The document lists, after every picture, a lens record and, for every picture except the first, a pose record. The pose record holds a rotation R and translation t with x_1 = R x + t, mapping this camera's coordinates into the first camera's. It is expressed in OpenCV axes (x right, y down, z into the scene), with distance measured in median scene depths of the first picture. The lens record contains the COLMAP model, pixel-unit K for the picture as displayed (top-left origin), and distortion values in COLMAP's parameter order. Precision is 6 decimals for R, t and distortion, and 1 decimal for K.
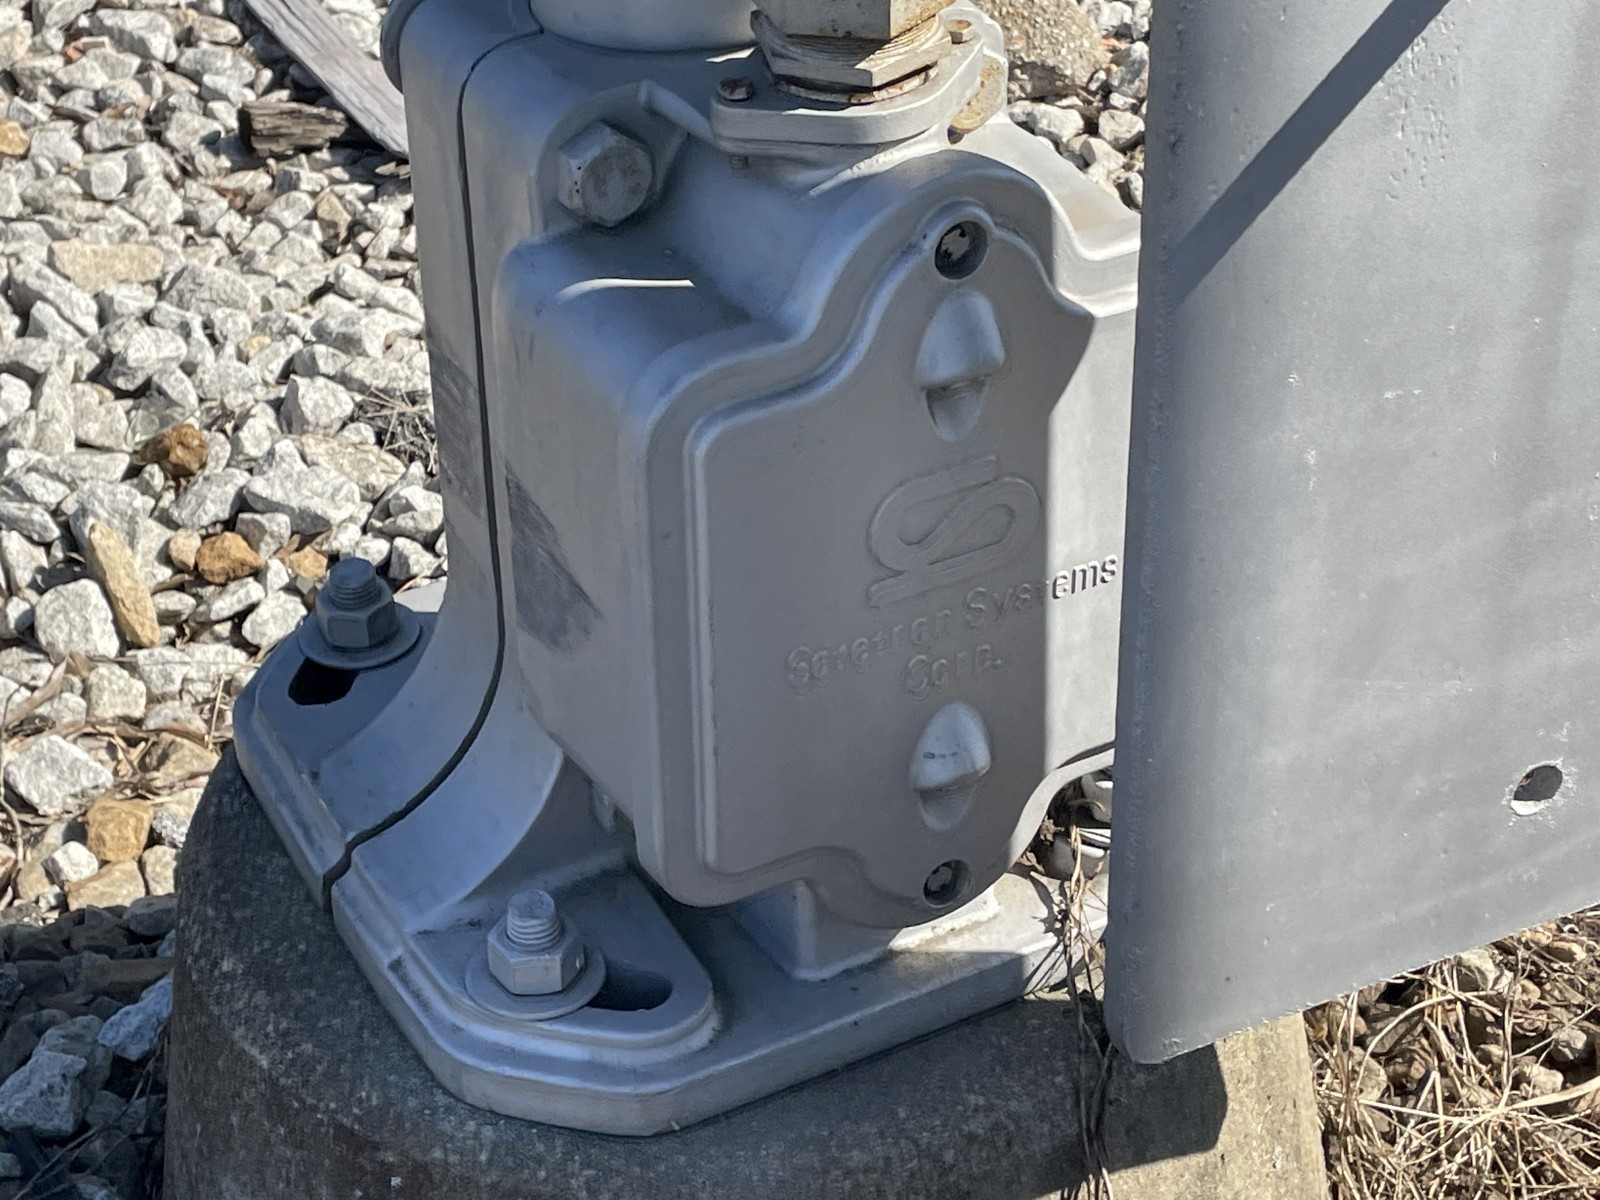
lens RADIAL K [[2937.2, 0, 800.0], [0, 2937.2, 600.0], [0, 0, 1]] dist [0.000235, -0.014864]
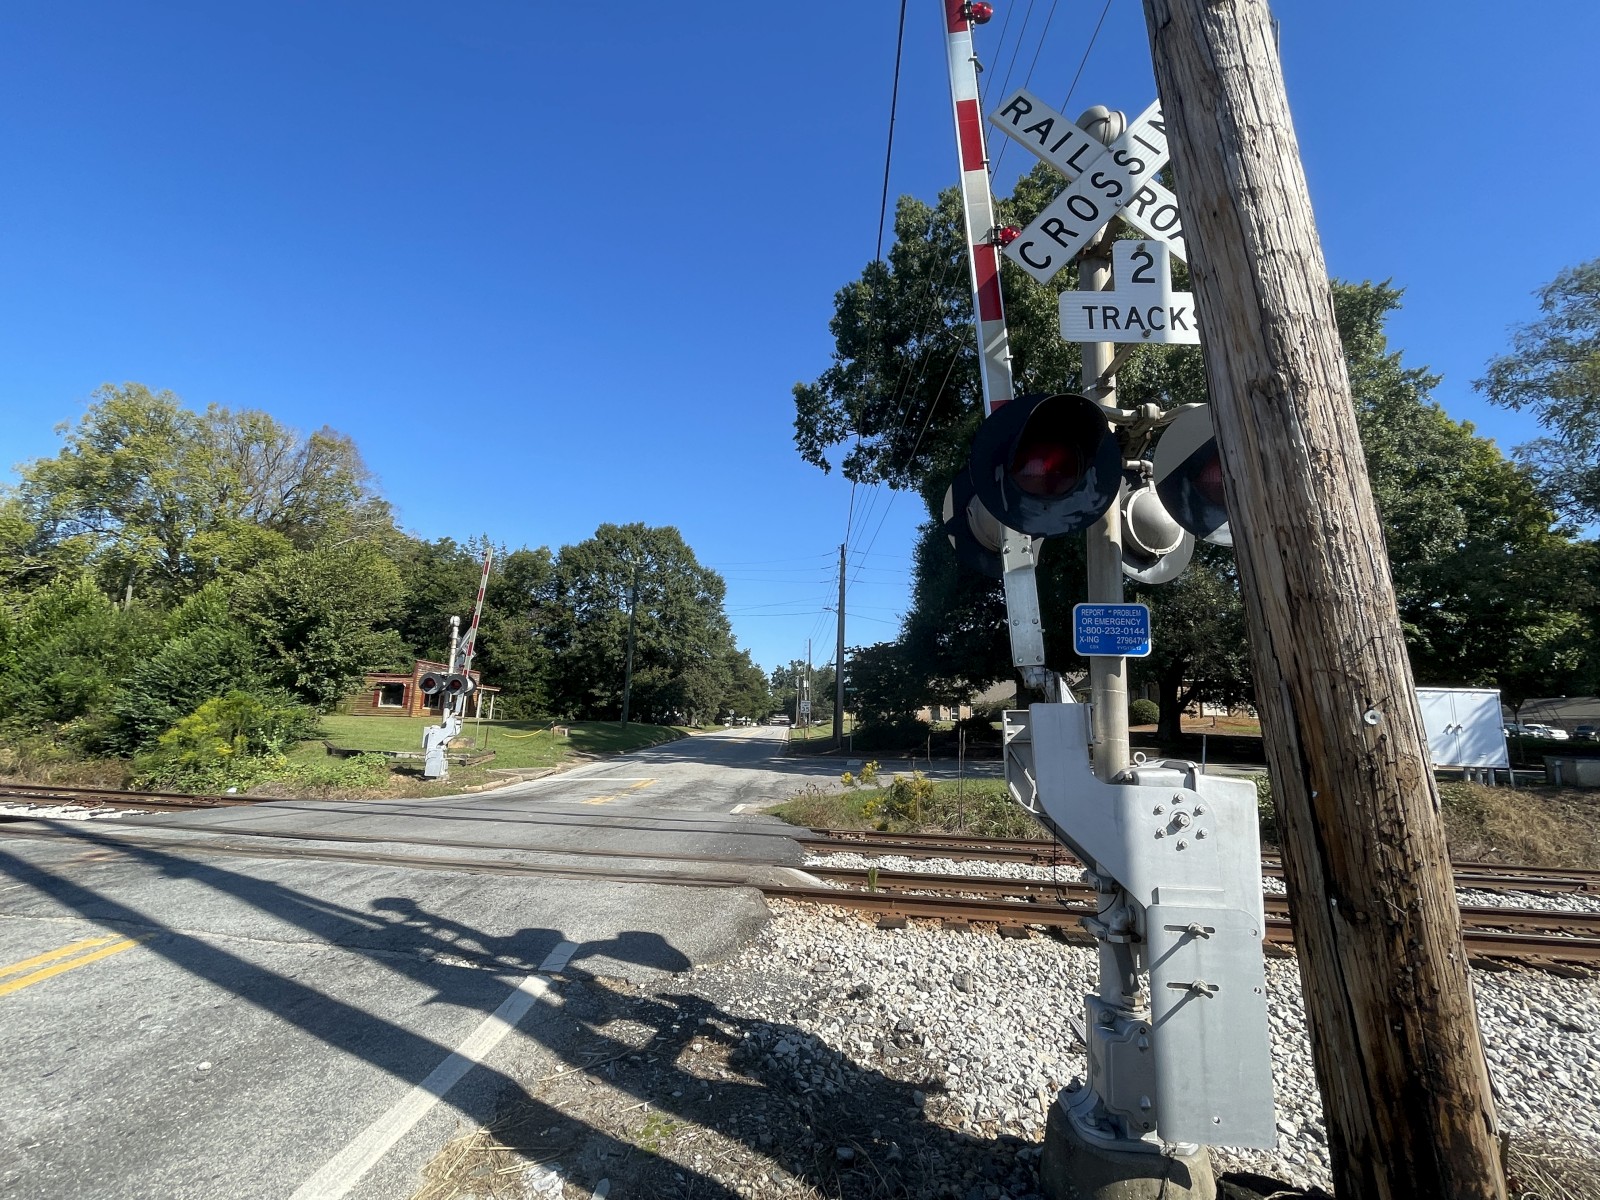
lens RADIAL K [[723.9, 0, 804.2], [0, 723.9, 595.0], [0, 0, 1]] dist [-0.002943, -0.000136]
pose [[0.847971, -0.048360, -0.527831, 0.226256], [-0.342853, 0.709400, -0.615795, 0.368622], [0.404223, 0.703145, 0.584971, -0.961952]]
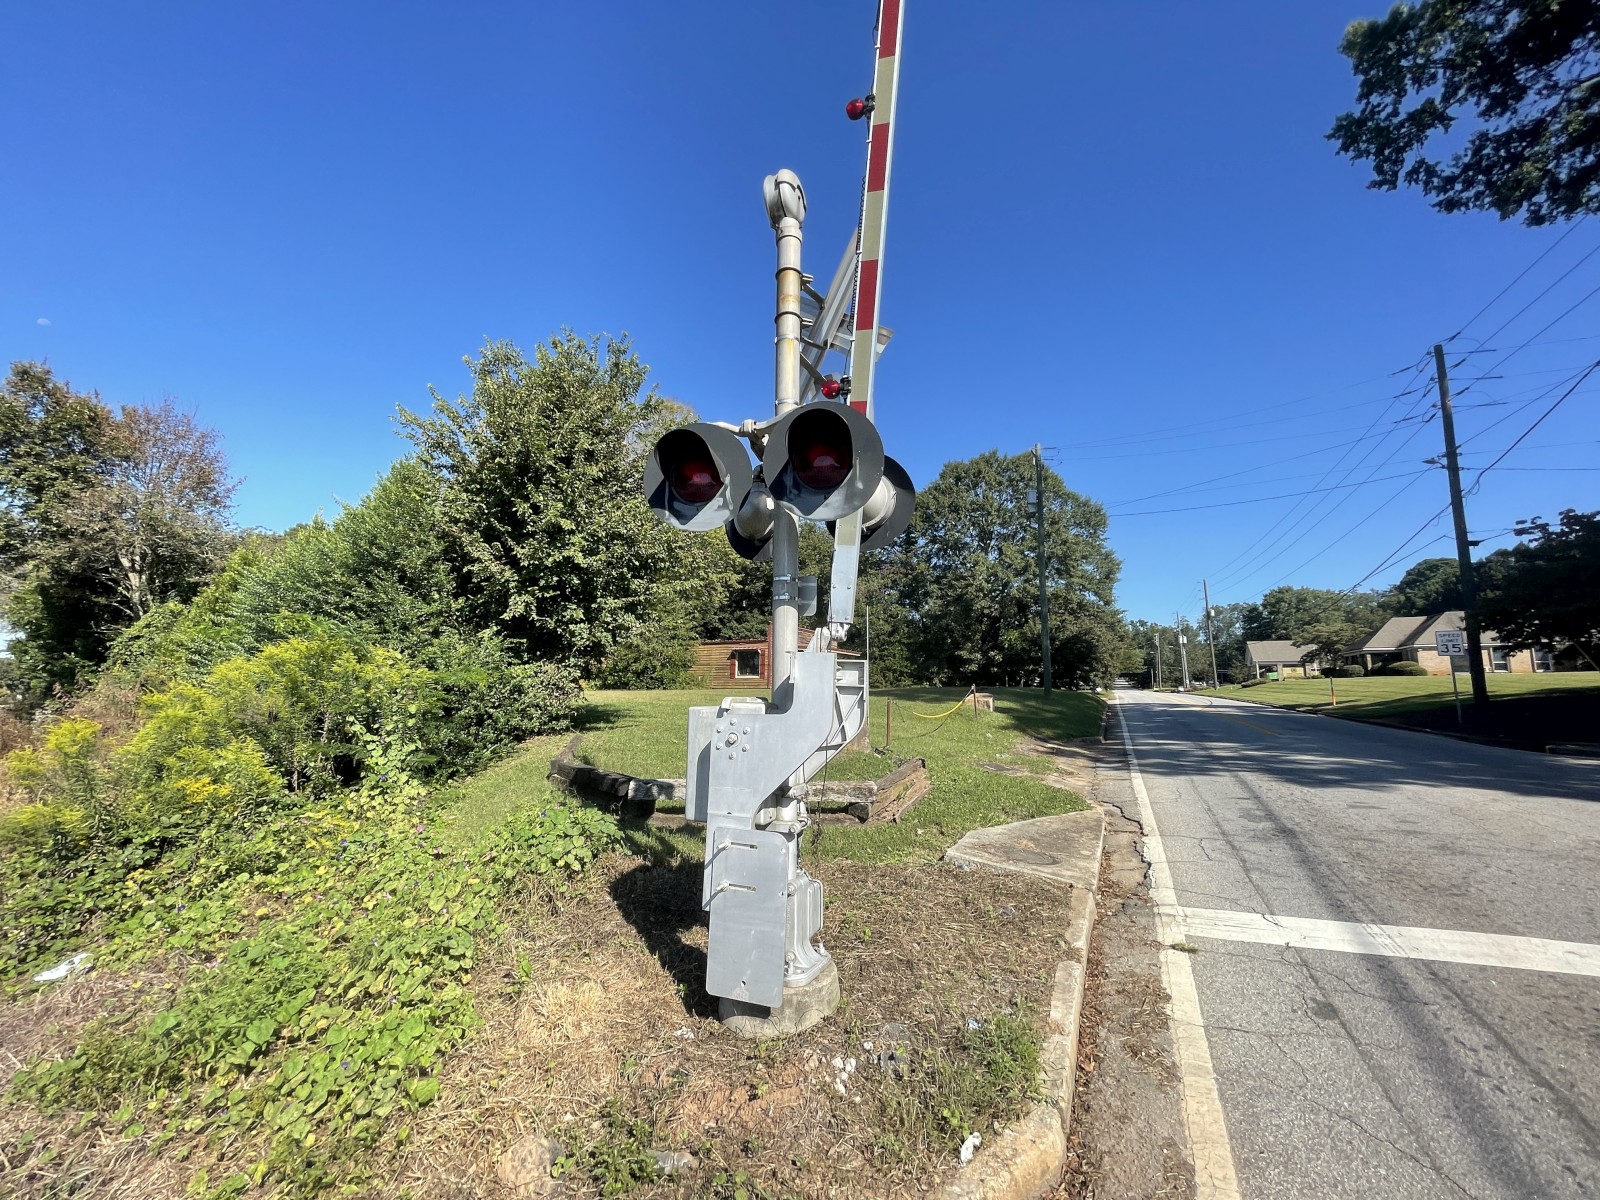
lens RADIAL K [[645.8, 0, 800.0], [0, 645.8, 600.0], [0, 0, 1]] dist [-0.006191, -0.000032]
pose [[0.519874, -0.094134, -0.849040, -4.927086], [-0.503273, 0.769356, -0.393457, -1.364407], [0.690252, 0.631847, 0.352593, 1.820535]]
